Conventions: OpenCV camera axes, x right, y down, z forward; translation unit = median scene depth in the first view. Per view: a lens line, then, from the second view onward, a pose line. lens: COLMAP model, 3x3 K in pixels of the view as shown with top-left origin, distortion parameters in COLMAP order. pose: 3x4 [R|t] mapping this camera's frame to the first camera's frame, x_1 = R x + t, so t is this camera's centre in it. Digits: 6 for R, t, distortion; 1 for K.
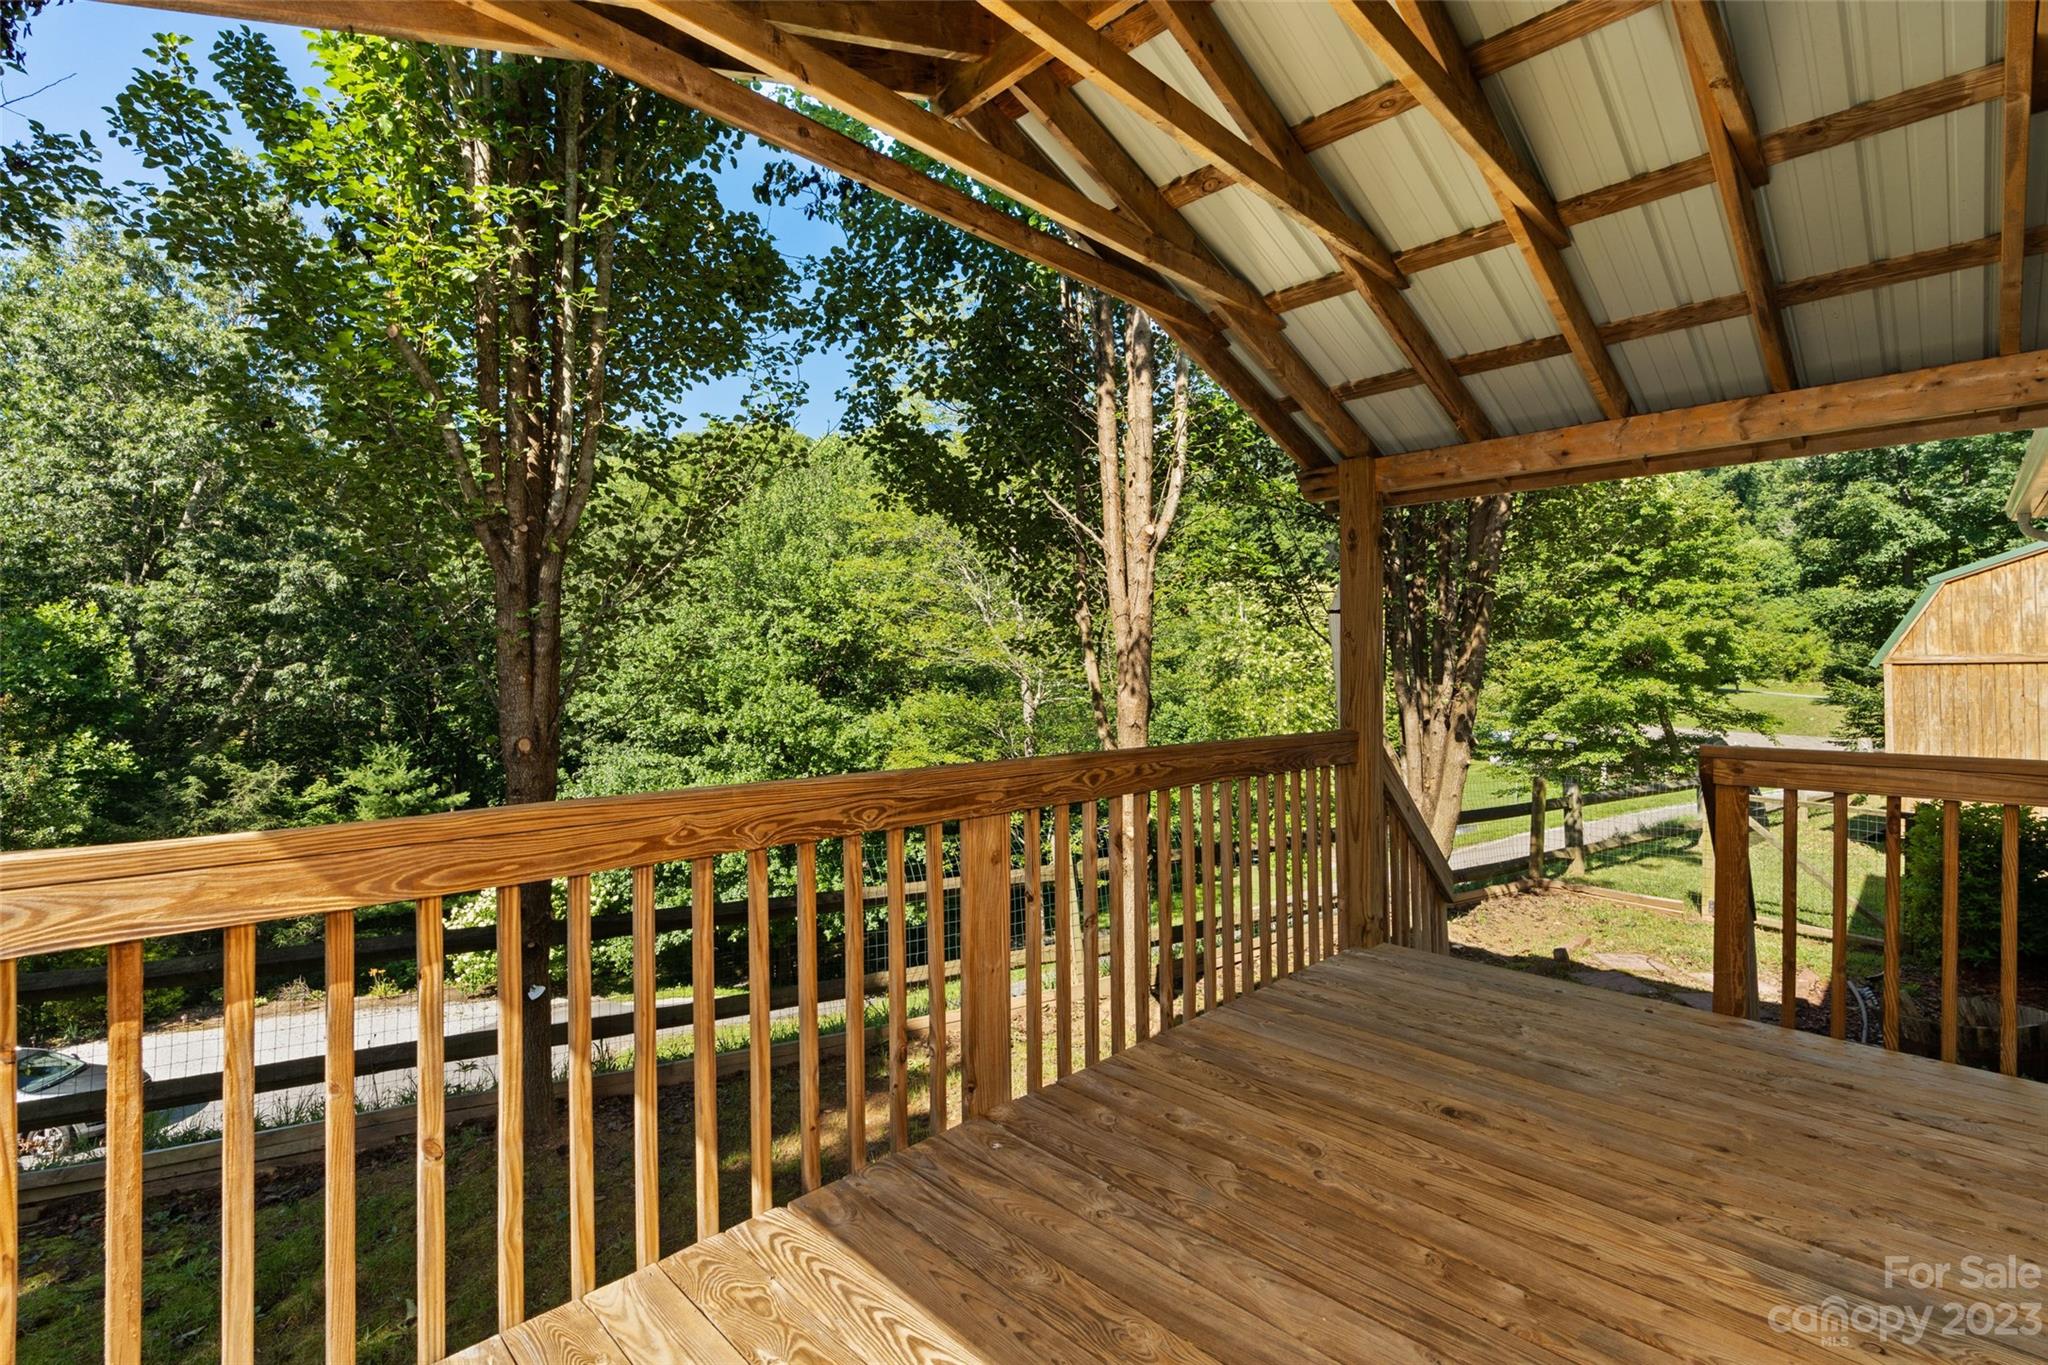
lens RADIAL K [[914.6, 0, 1019.3], [0, 914.6, 677.7], [0, 0, 1]] dist [0.000625, 0.000996]
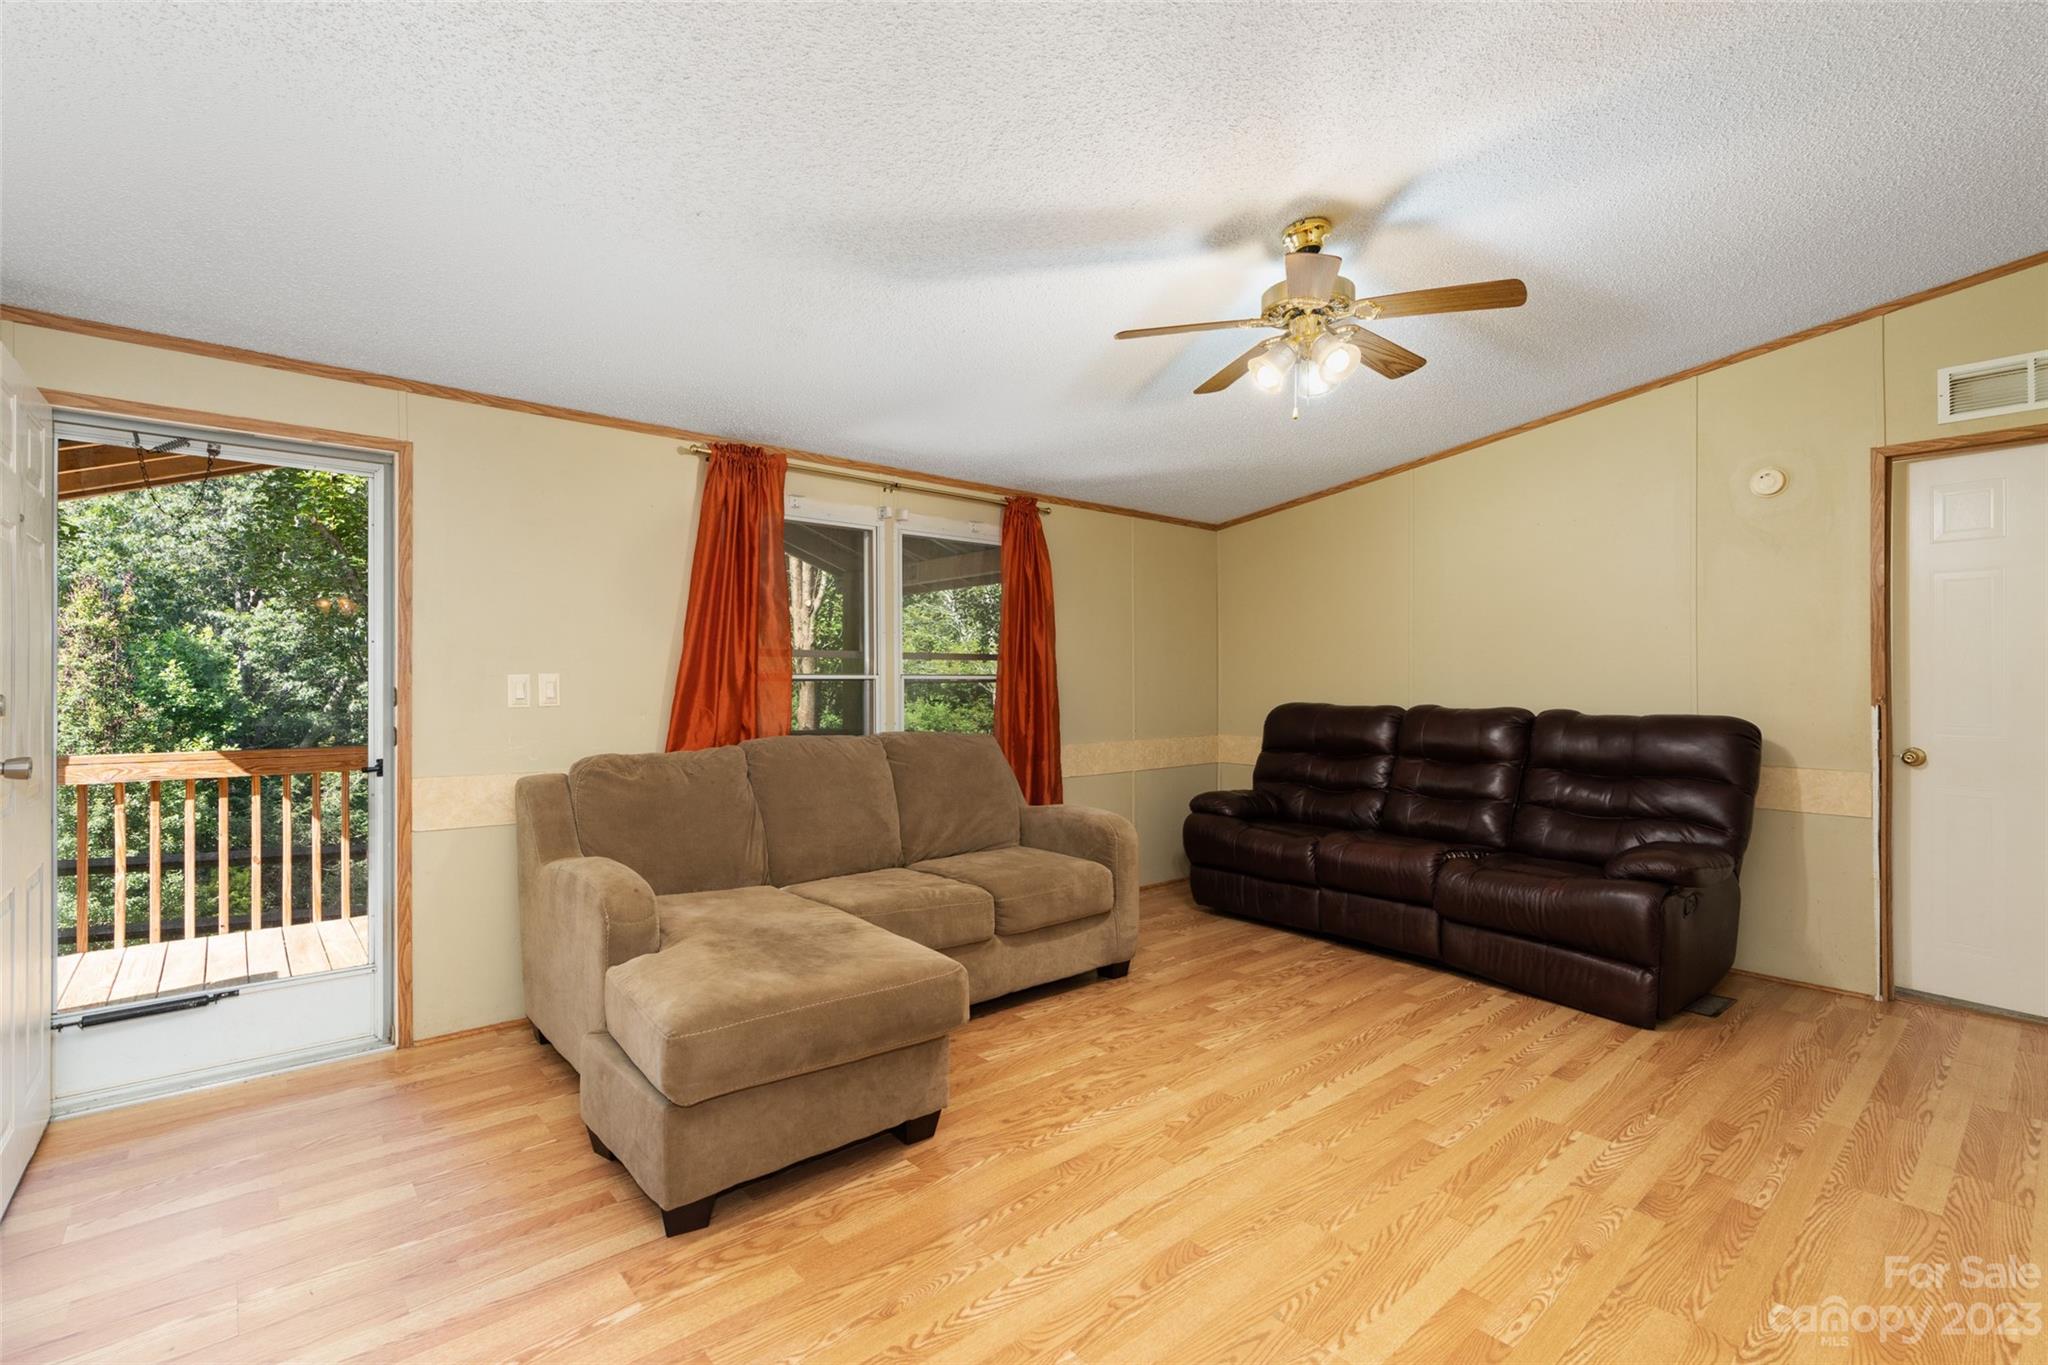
lens RADIAL K [[914.6, 0, 1035.3], [0, 914.6, 694.9], [0, 0, 1]] dist [0.000625, 0.000996]
pose [[0.997963, -0.001980, -0.063757, 0.125575], [0.002574, 0.999954, 0.009235, -0.003269], [0.063736, -0.009381, 0.997923, -0.109509]]
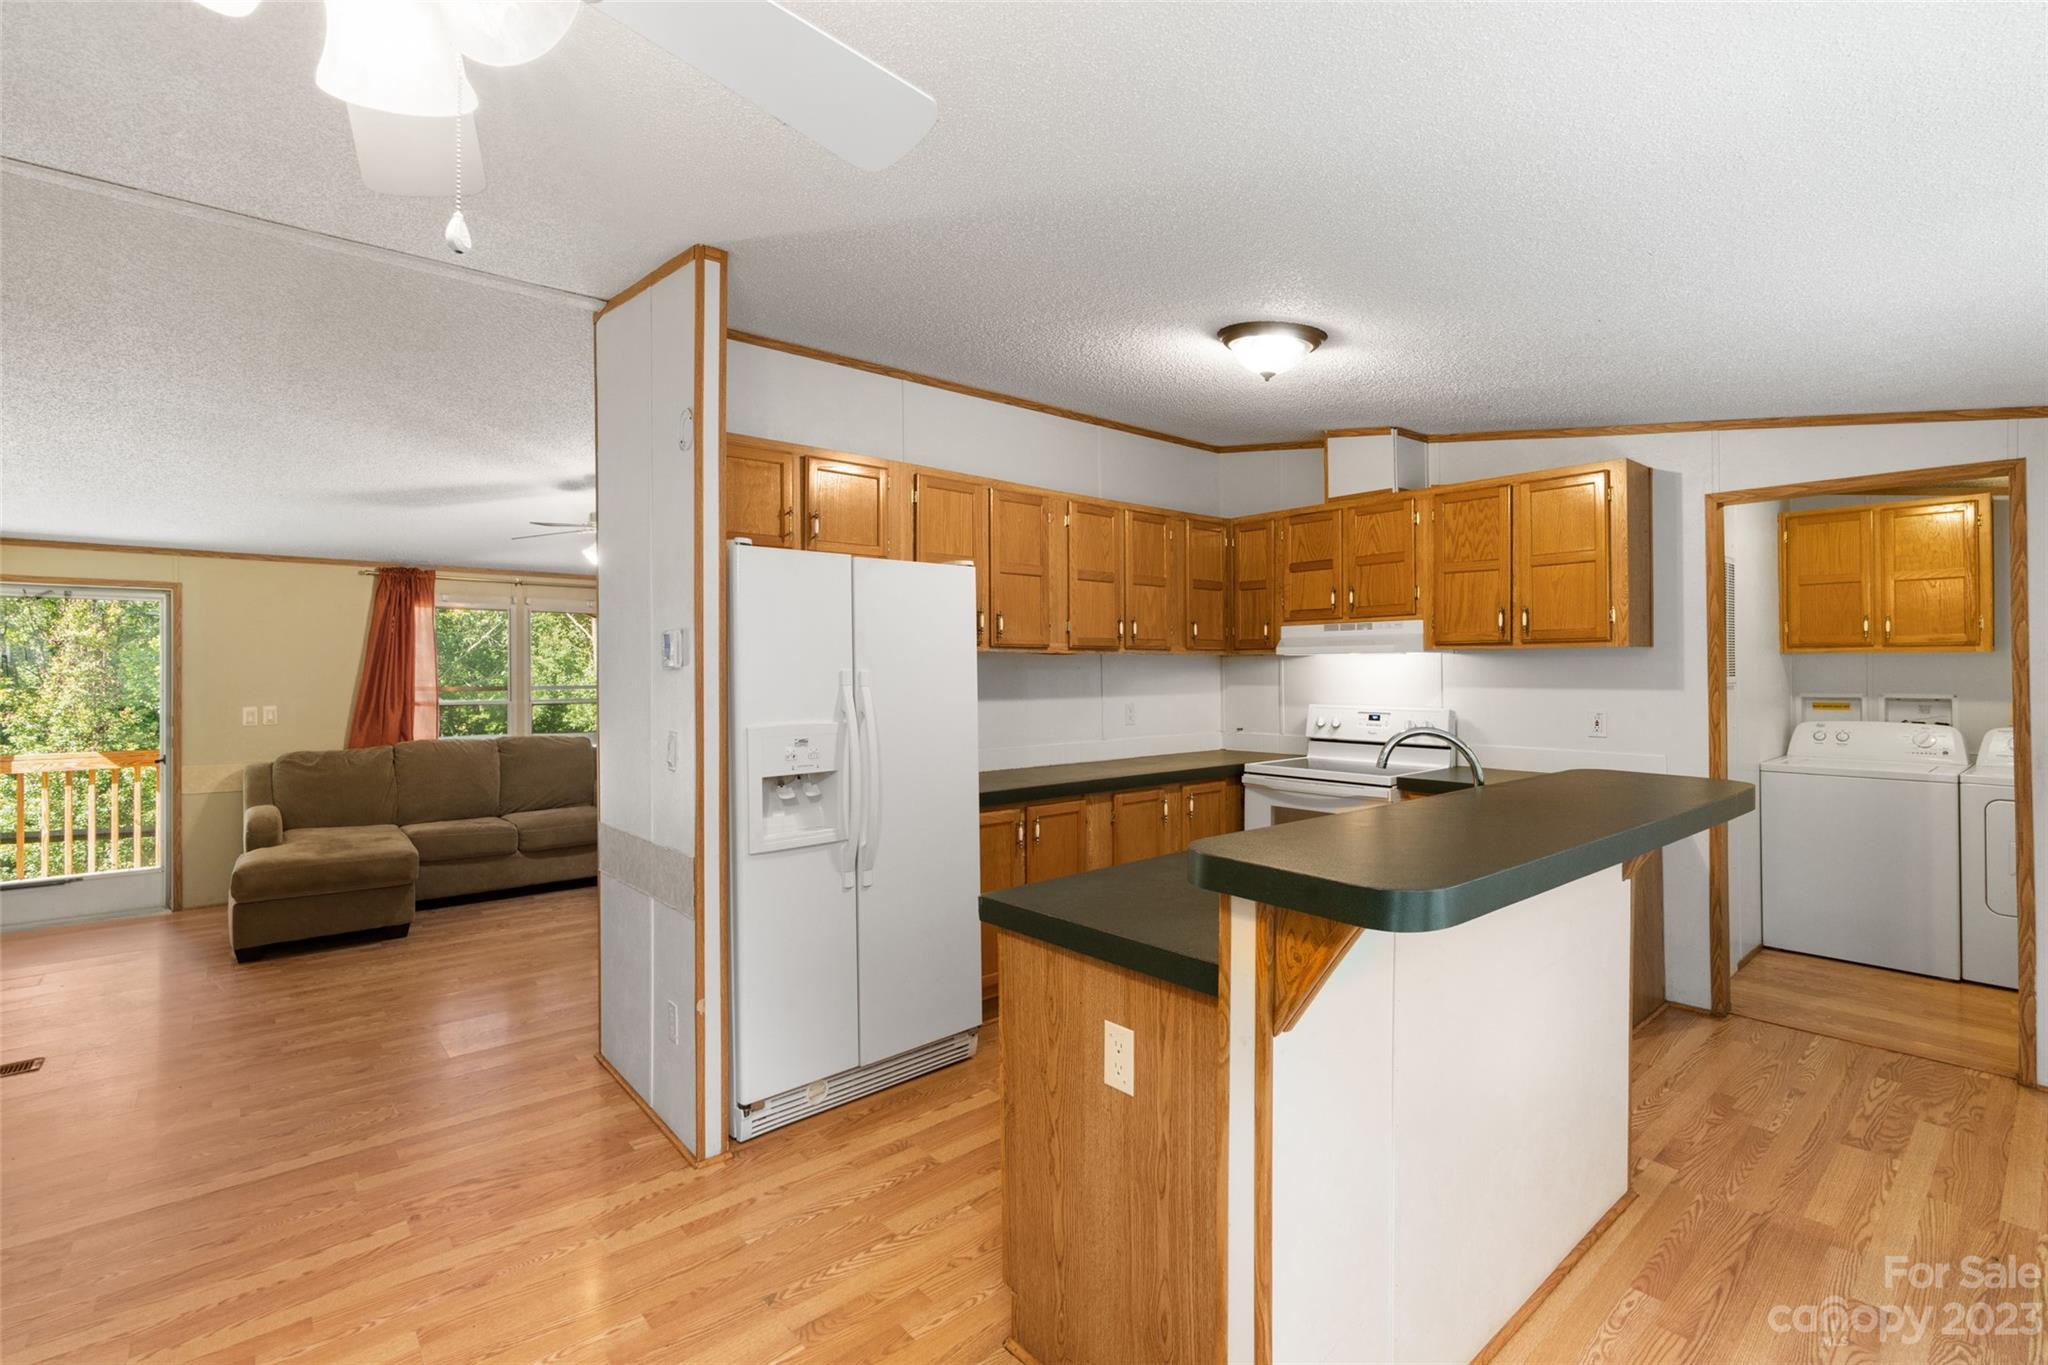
lens RADIAL K [[914.6, 0, 1030.9], [0, 914.6, 678.4], [0, 0, 1]] dist [0.000625, 0.000996]
pose [[0.997546, -0.010506, -0.069225, 0.337212], [0.010506, 0.999945, -0.000358, -0.014280], [0.069225, -0.000371, 0.997601, -0.258178]]
